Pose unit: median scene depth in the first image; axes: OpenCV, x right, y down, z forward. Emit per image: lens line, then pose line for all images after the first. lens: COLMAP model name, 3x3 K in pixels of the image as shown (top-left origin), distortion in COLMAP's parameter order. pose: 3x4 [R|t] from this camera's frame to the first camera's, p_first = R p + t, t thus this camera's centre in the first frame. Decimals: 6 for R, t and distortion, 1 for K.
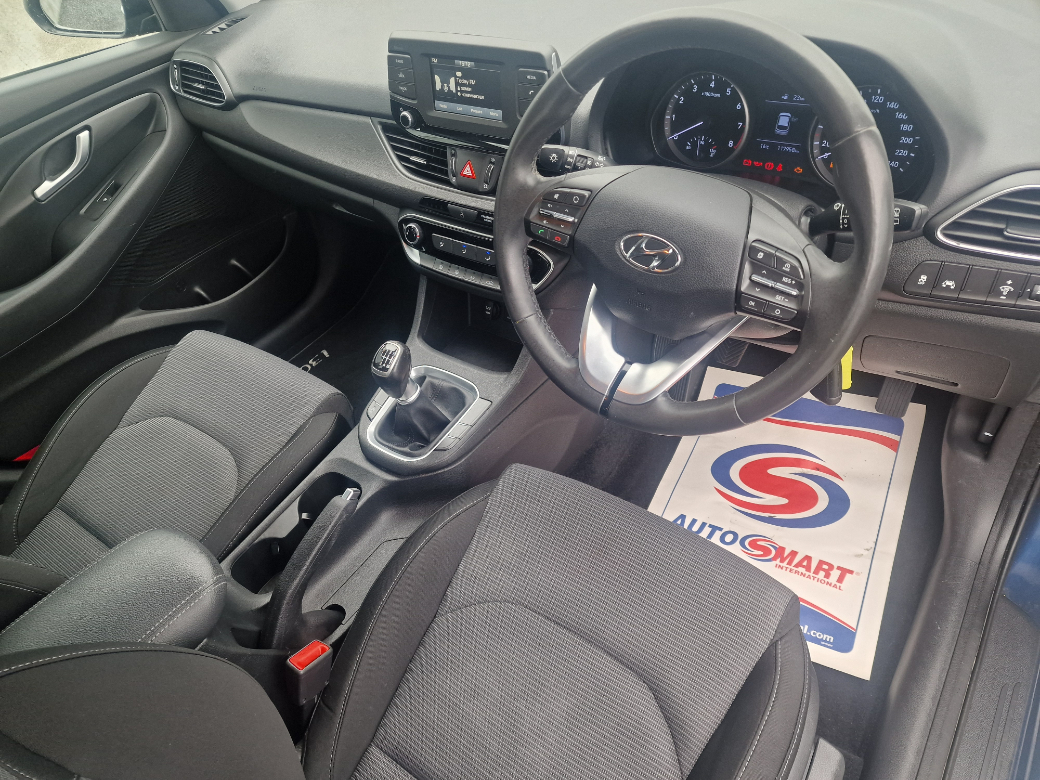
lens RADIAL K [[708.8, 0, 508.0], [0, 708.8, 393.4], [0, 0, 1]] dist [0.046451, -0.044108]
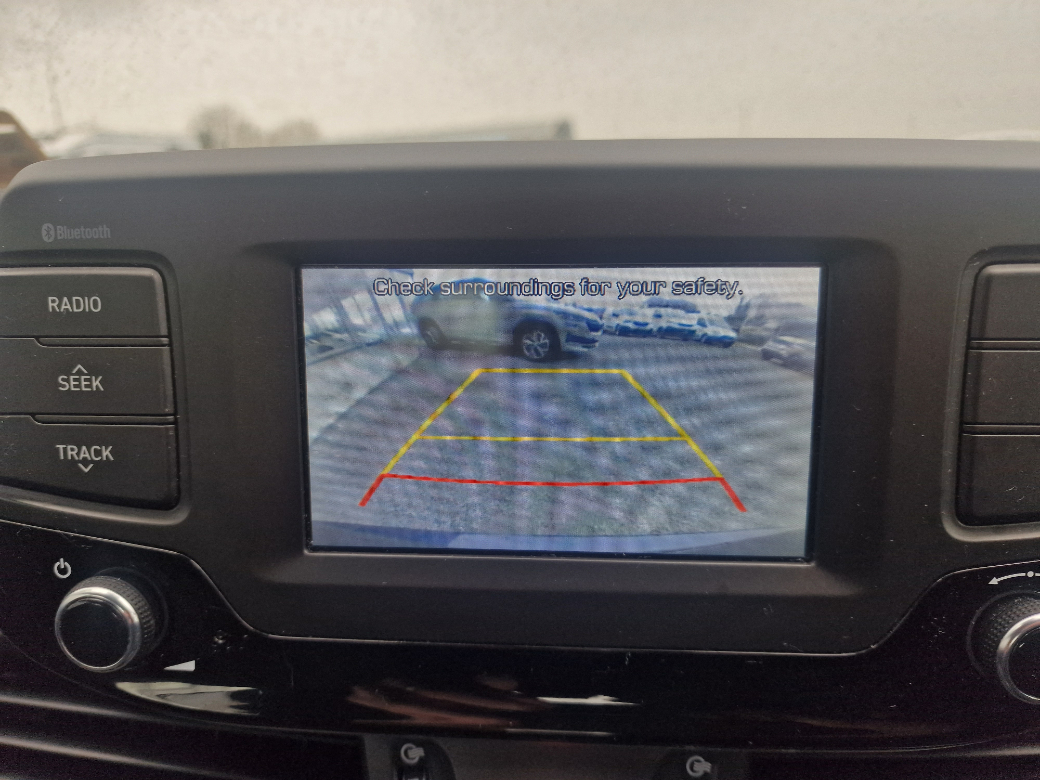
lens RADIAL K [[708.8, 0, 520.2], [0, 708.8, 399.1], [0, 0, 1]] dist [0.046451, -0.044108]
pose [[0.849146, -0.026736, 0.527480, -0.148871], [0.279484, 0.870175, -0.405813, -0.340609], [-0.448150, 0.492017, 0.746378, 0.821915]]
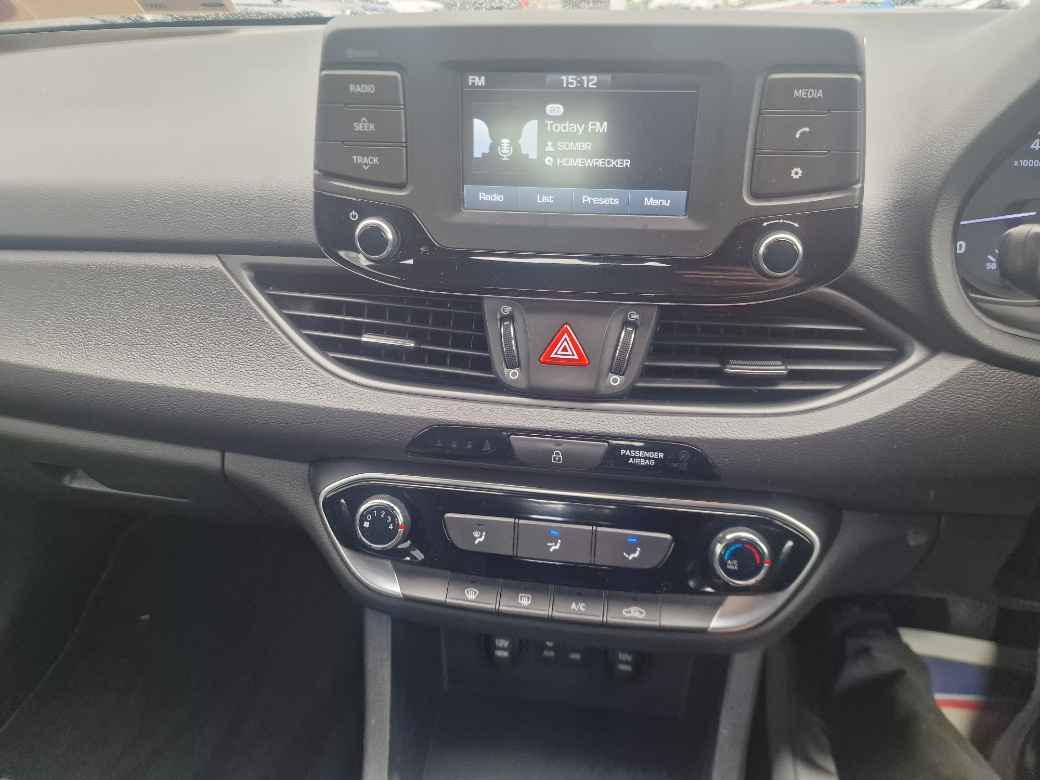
lens RADIAL K [[708.8, 0, 514.9], [0, 708.8, 393.6], [0, 0, 1]] dist [0.046451, -0.044108]
pose [[0.881650, -0.103798, 0.460347, -0.264000], [0.228937, 0.947103, -0.224906, -0.206943], [-0.412651, 0.303679, 0.858777, 0.680896]]
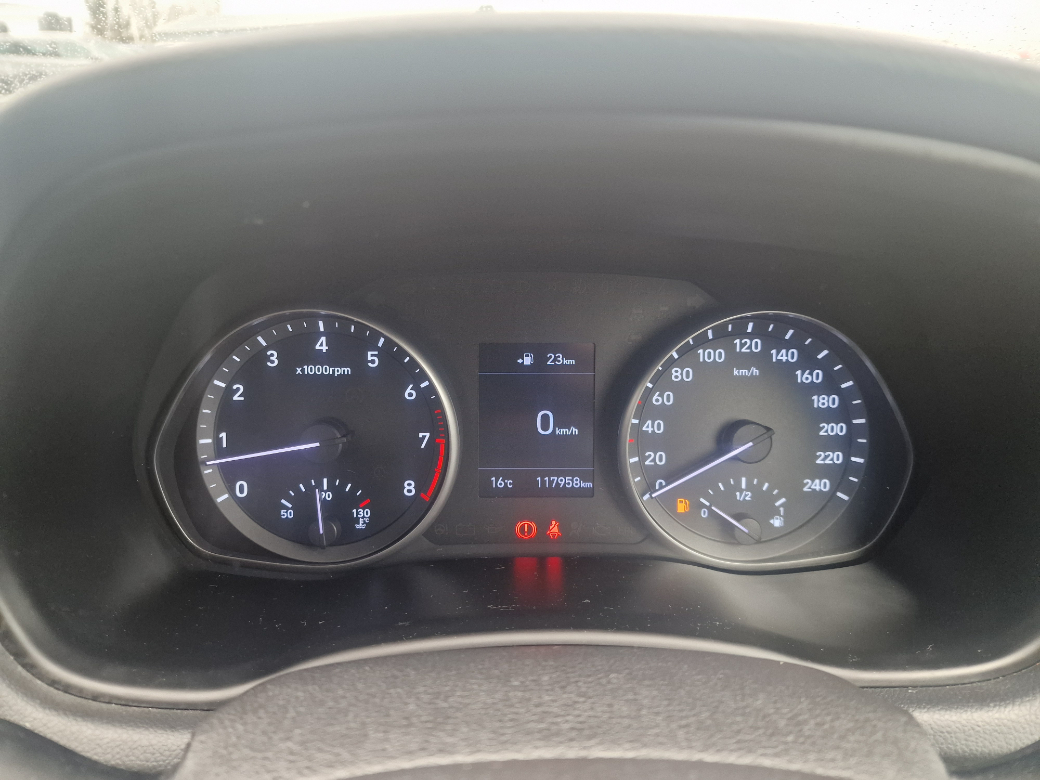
lens RADIAL K [[708.8, 0, 531.3], [0, 708.8, 393.2], [0, 0, 1]] dist [0.046451, -0.044108]
pose [[0.788852, -0.109823, 0.604691, 0.133121], [0.314935, 0.917139, -0.244280, -0.256894], [-0.527758, 0.383139, 0.758074, 0.606943]]
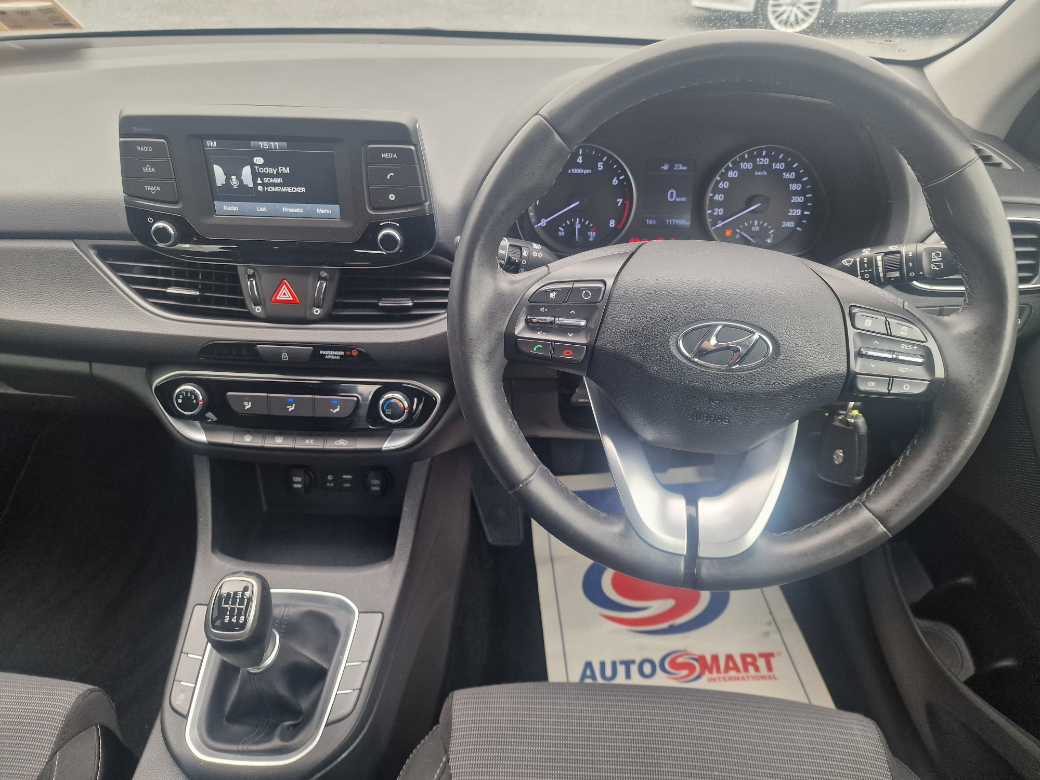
lens RADIAL K [[708.8, 0, 511.8], [0, 708.8, 381.4], [0, 0, 1]] dist [0.046451, -0.044108]
pose [[0.835062, -0.189744, 0.516401, -0.244042], [0.279930, 0.954595, -0.101918, -0.101018], [-0.473615, 0.229664, 0.850261, 0.330891]]
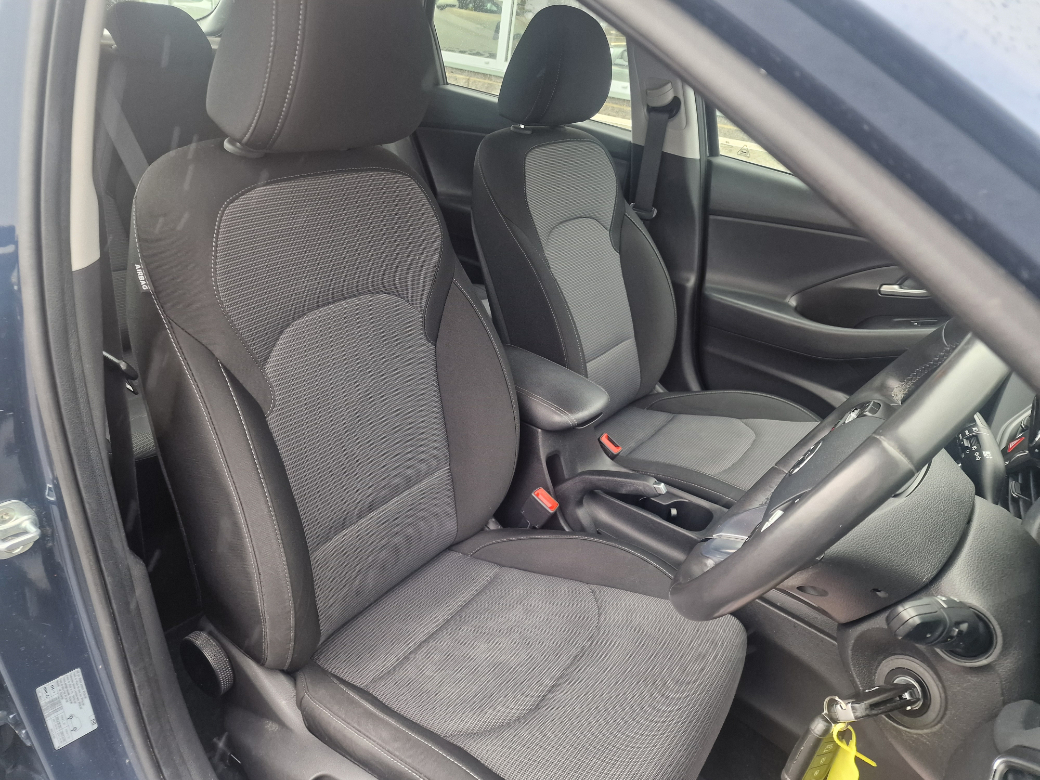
lens RADIAL K [[708.8, 0, 519.3], [0, 708.8, 392.6], [0, 0, 1]] dist [0.046451, -0.044108]
pose [[-0.005688, 0.579865, -0.814693, 0.643093], [-0.763948, 0.523180, 0.377712, -0.209335], [0.645253, 0.624531, 0.440011, 0.161269]]
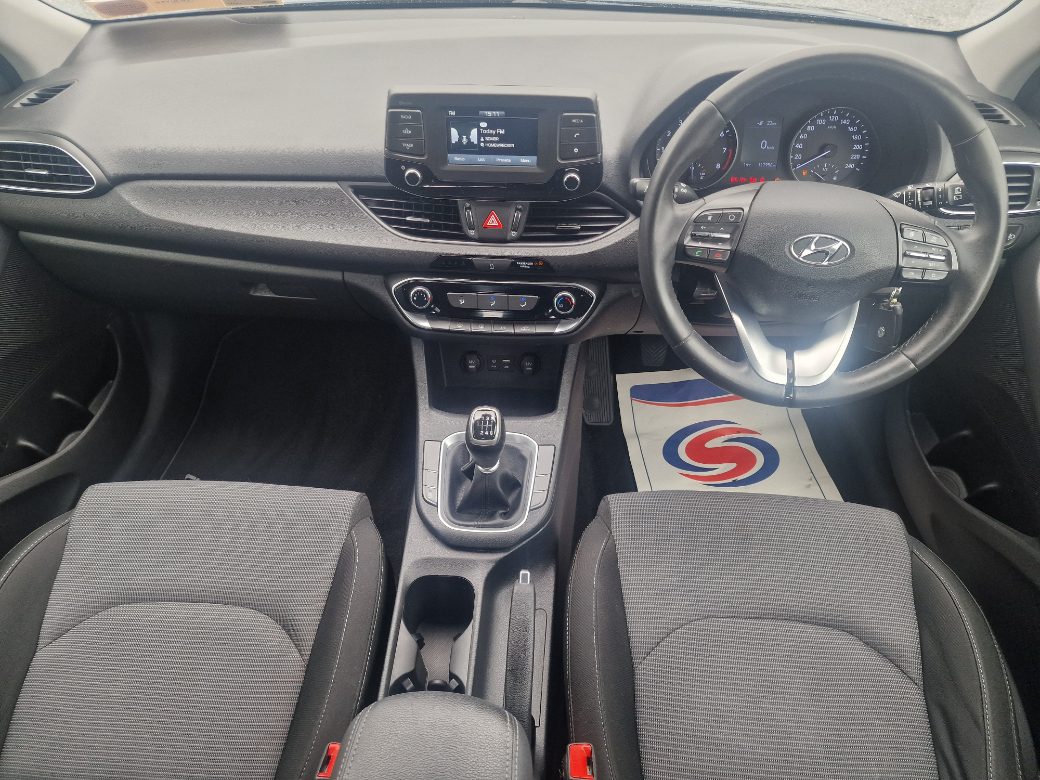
lens RADIAL K [[708.8, 0, 516.9], [0, 708.8, 392.5], [0, 0, 1]] dist [0.046451, -0.044108]
pose [[0.838365, -0.244795, 0.487052, -0.558982], [0.281998, 0.959410, -0.003200, -0.074792], [-0.466499, 0.140031, 0.873367, 0.167727]]
